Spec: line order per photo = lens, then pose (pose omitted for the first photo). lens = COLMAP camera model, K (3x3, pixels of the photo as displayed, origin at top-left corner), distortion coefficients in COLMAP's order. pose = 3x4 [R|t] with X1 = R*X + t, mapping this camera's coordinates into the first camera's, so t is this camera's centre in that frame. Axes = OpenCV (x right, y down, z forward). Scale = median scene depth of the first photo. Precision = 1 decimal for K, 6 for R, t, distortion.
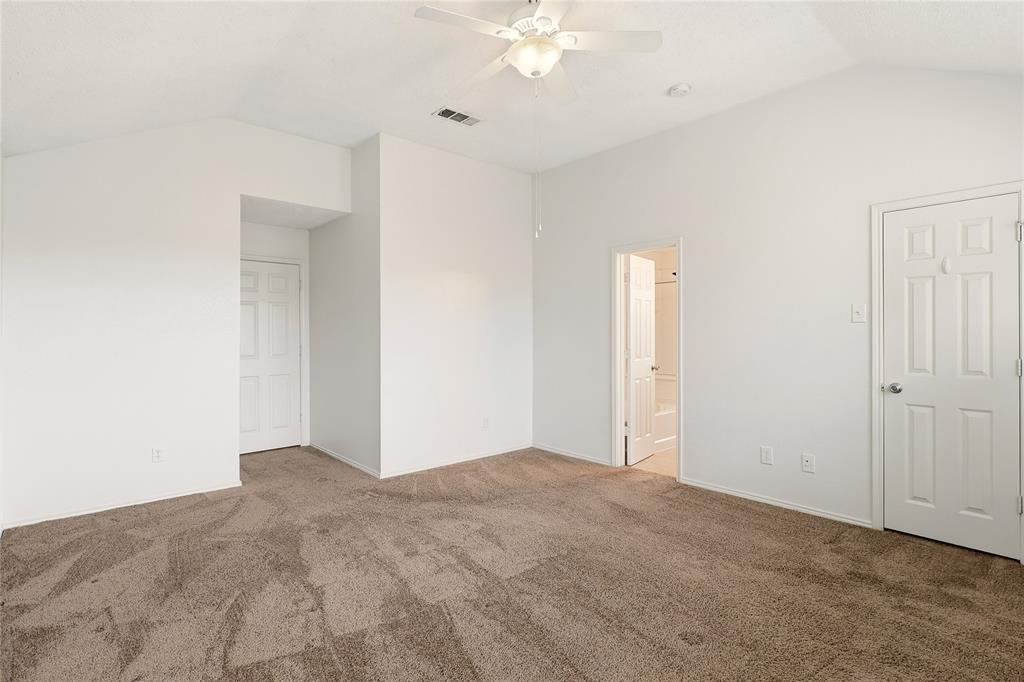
lens RADIAL K [[496.0, 0, 508.7], [0, 496.0, 335.0], [0, 0, 1]] dist [0.000236, 0.000116]
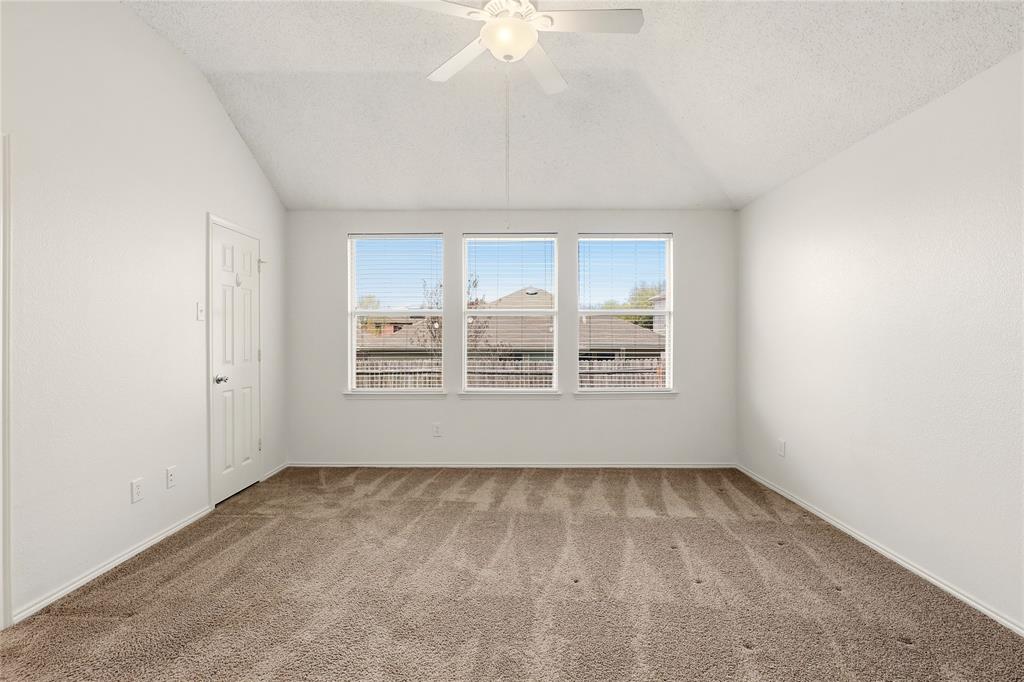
lens RADIAL K [[496.0, 0, 508.7], [0, 496.0, 335.0], [0, 0, 1]] dist [0.000236, 0.000116]
pose [[-0.740471, 0.002667, 0.672083, -0.506280], [0.000824, 0.999995, -0.003061, 0.009088], [-0.672088, -0.001713, -0.740469, 1.438597]]
